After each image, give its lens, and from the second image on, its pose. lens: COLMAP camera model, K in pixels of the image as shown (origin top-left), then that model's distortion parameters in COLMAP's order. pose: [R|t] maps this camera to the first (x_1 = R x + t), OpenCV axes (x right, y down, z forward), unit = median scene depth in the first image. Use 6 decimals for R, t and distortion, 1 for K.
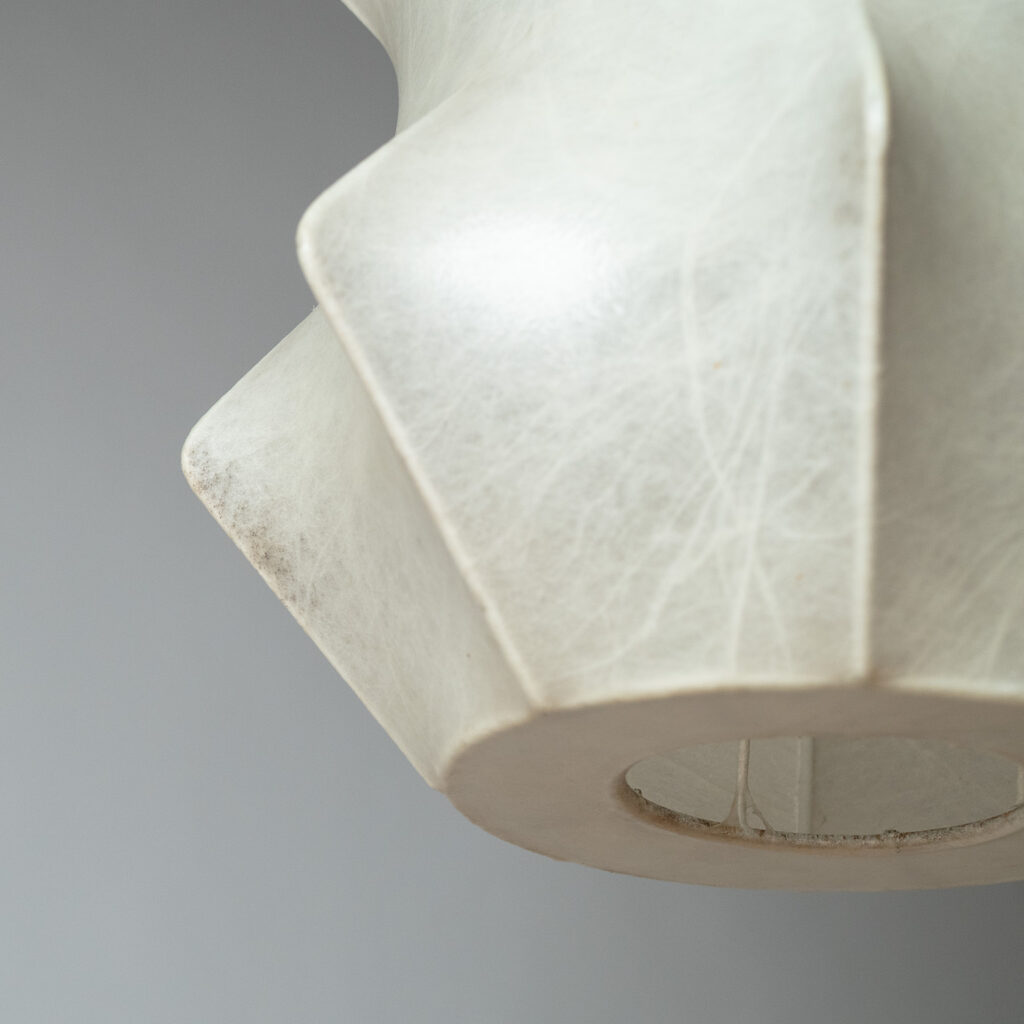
lens RADIAL K [[2065.4, 0, 512.0], [0, 2065.4, 512.0], [0, 0, 1]] dist [-0.004739, -0.131154]
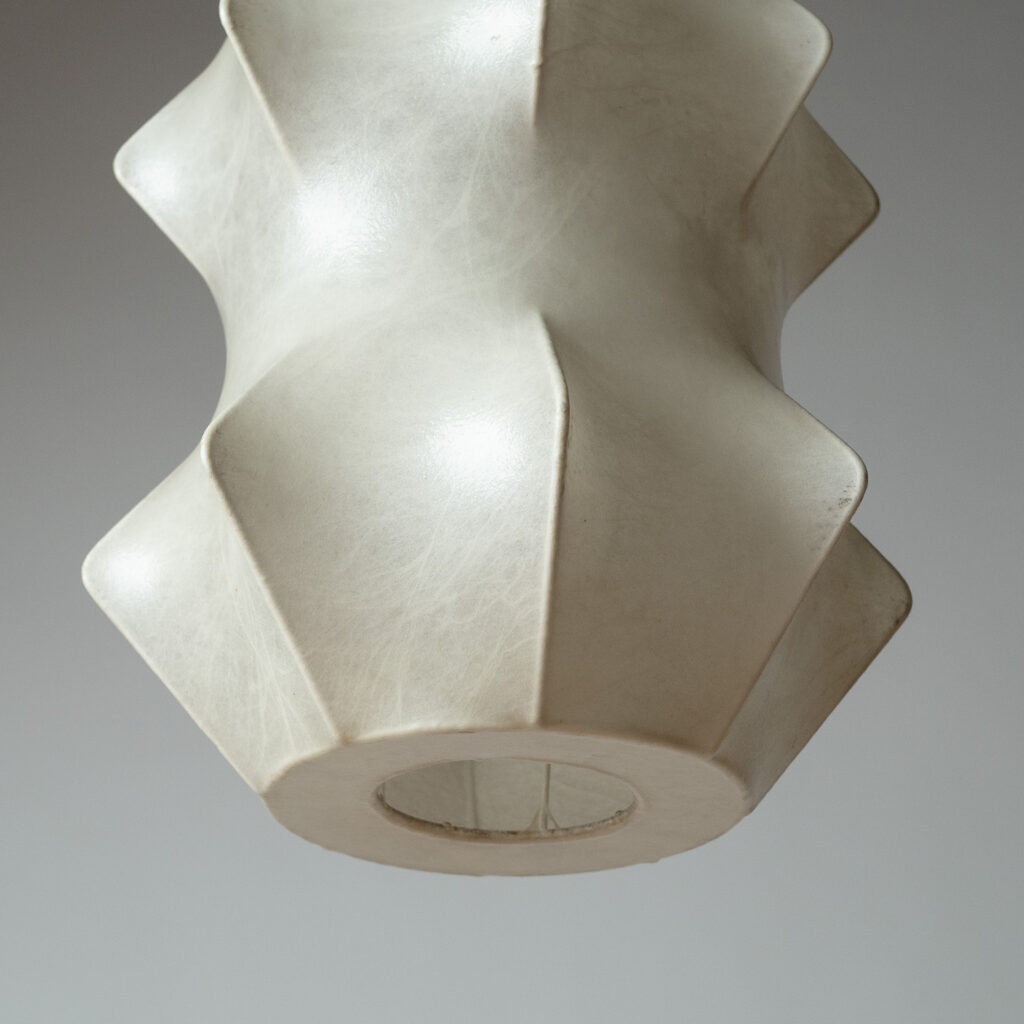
lens RADIAL K [[2065.4, 0, 512.0], [0, 2065.4, 512.0], [0, 0, 1]] dist [-0.004739, -0.131154]
pose [[0.856633, -0.278954, -0.434011, 1.053047], [0.252689, 0.960270, -0.118451, 0.130946], [0.449810, -0.008201, 0.893087, -0.475555]]
